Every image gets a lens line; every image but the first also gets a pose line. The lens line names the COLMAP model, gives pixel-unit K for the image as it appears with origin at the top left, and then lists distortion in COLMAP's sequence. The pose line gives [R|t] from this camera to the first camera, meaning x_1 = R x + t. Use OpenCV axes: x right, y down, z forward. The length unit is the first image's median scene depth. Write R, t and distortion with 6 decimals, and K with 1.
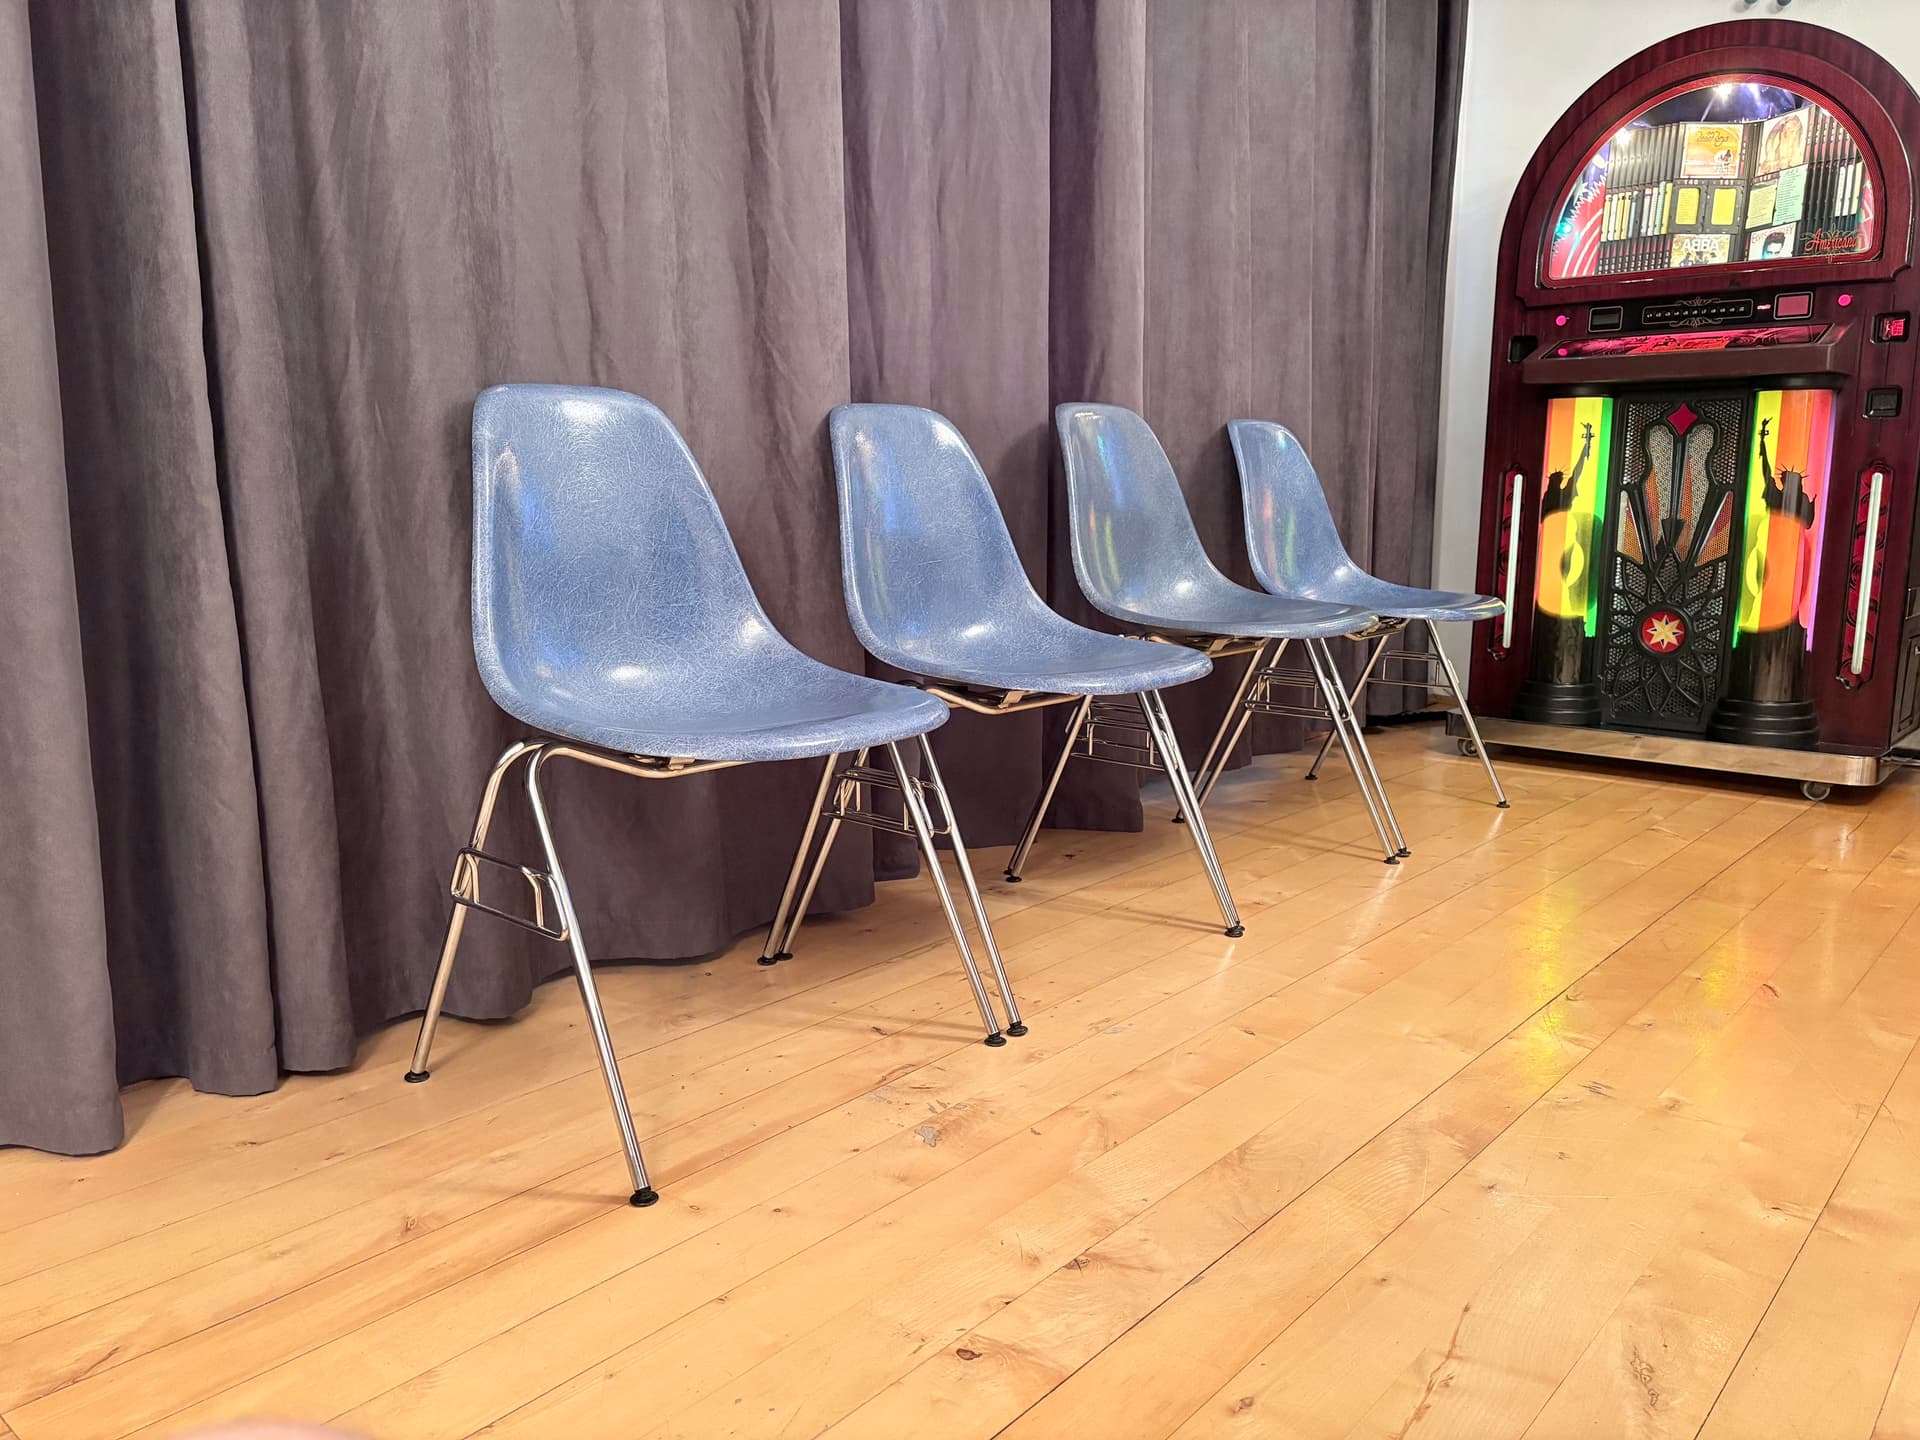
lens RADIAL K [[1426.7, 0, 997.3], [0, 1426.7, 735.2], [0, 0, 1]] dist [0.005811, -0.002881]
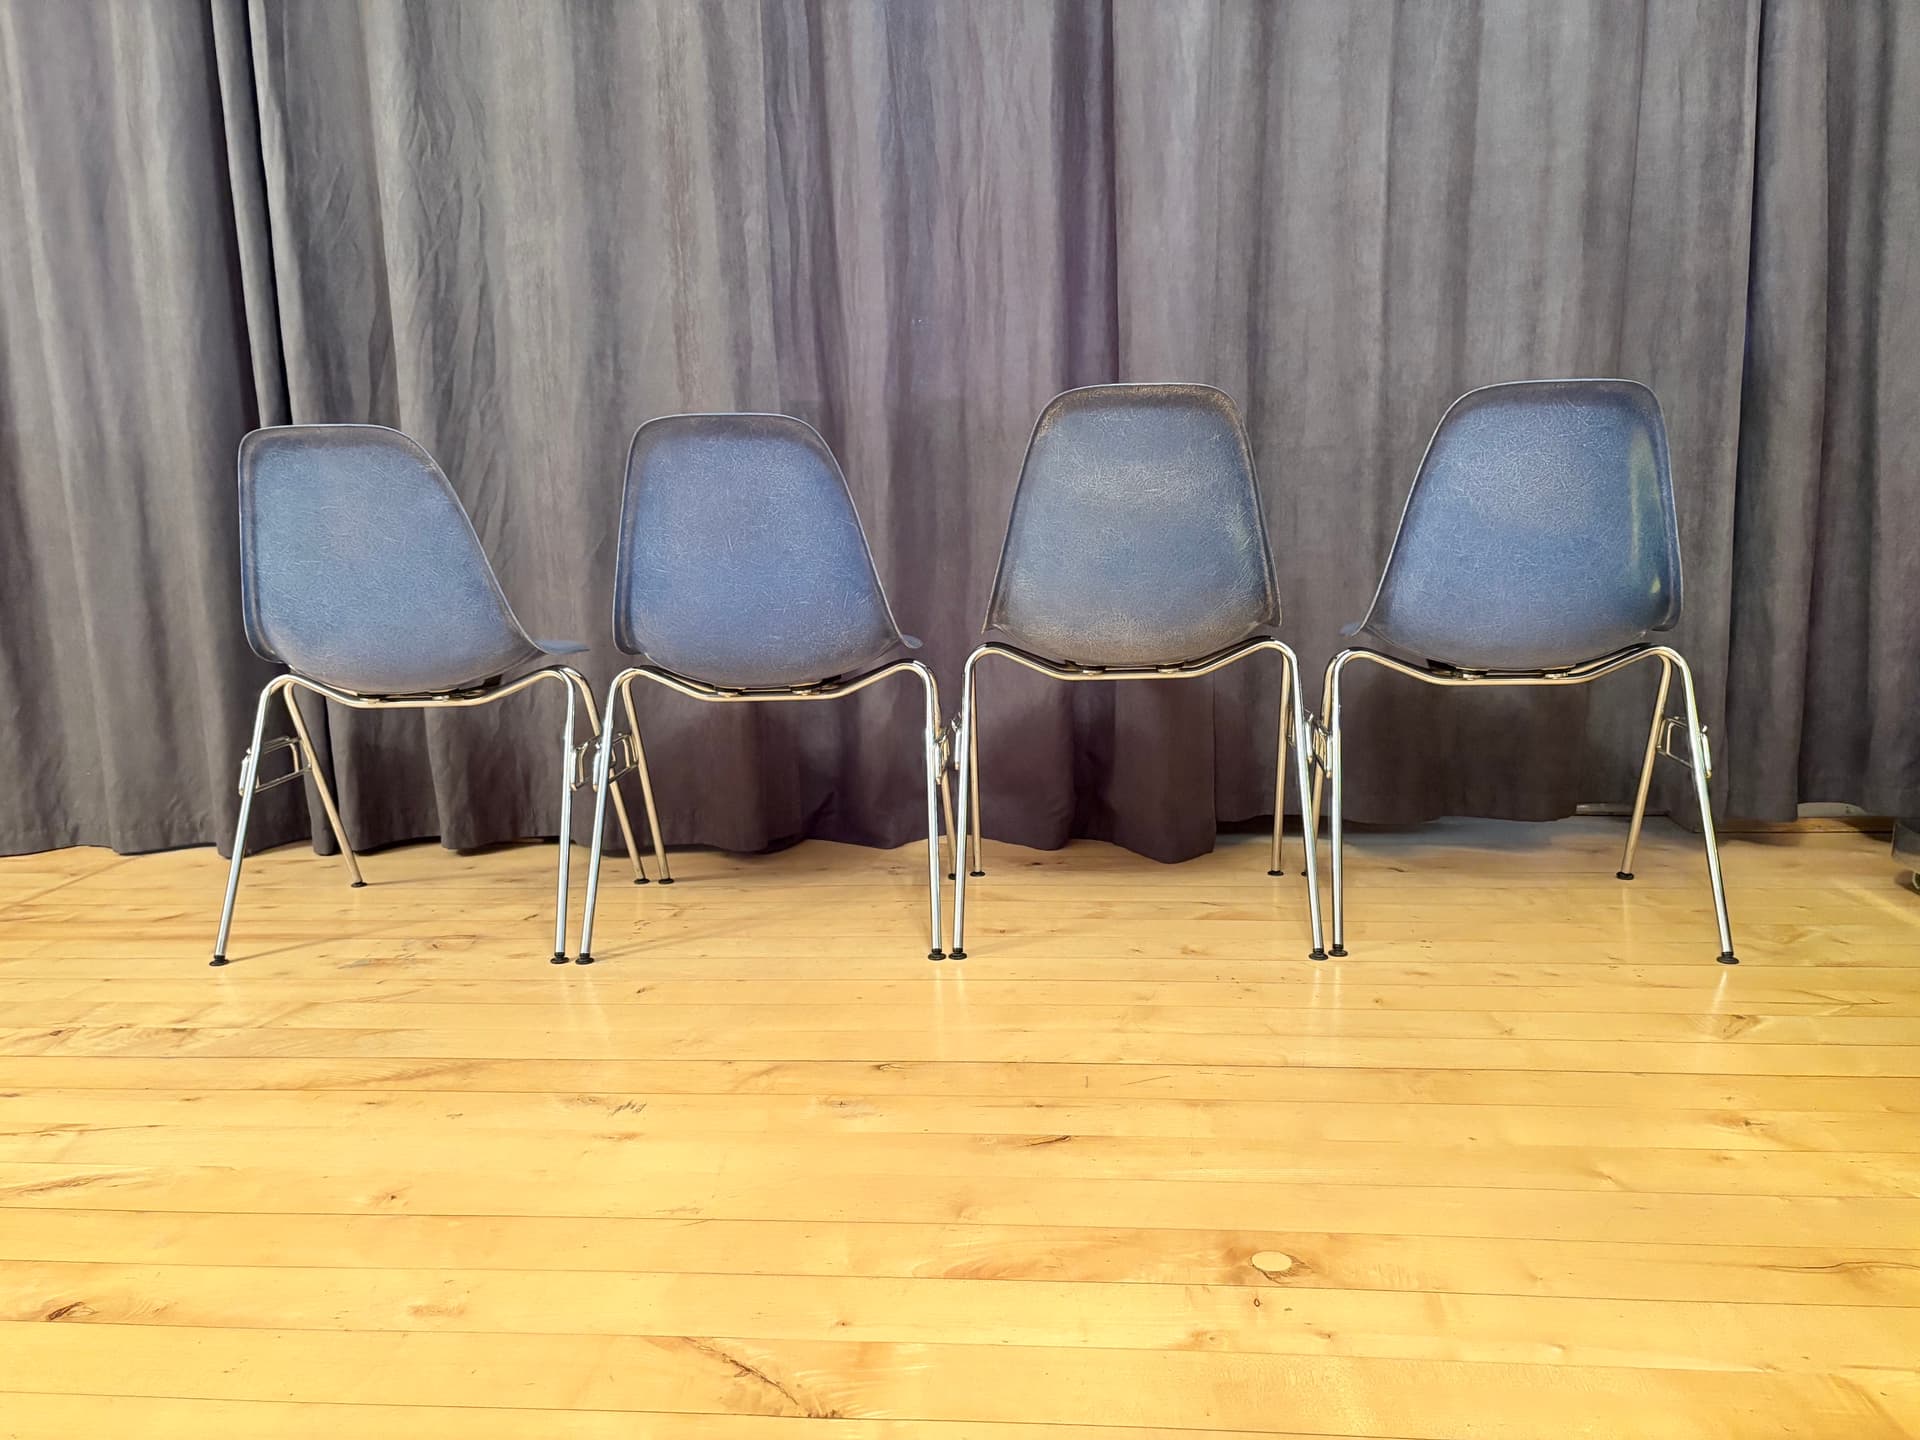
lens RADIAL K [[1477.6, 0, 979.6], [0, 1477.6, 715.3], [0, 0, 1]] dist [0.040547, -0.045485]
pose [[0.574068, 0.113816, -0.810859, 1.204858], [-0.120406, 0.991261, 0.053894, -0.097672], [0.809906, 0.066693, 0.582755, 0.503034]]
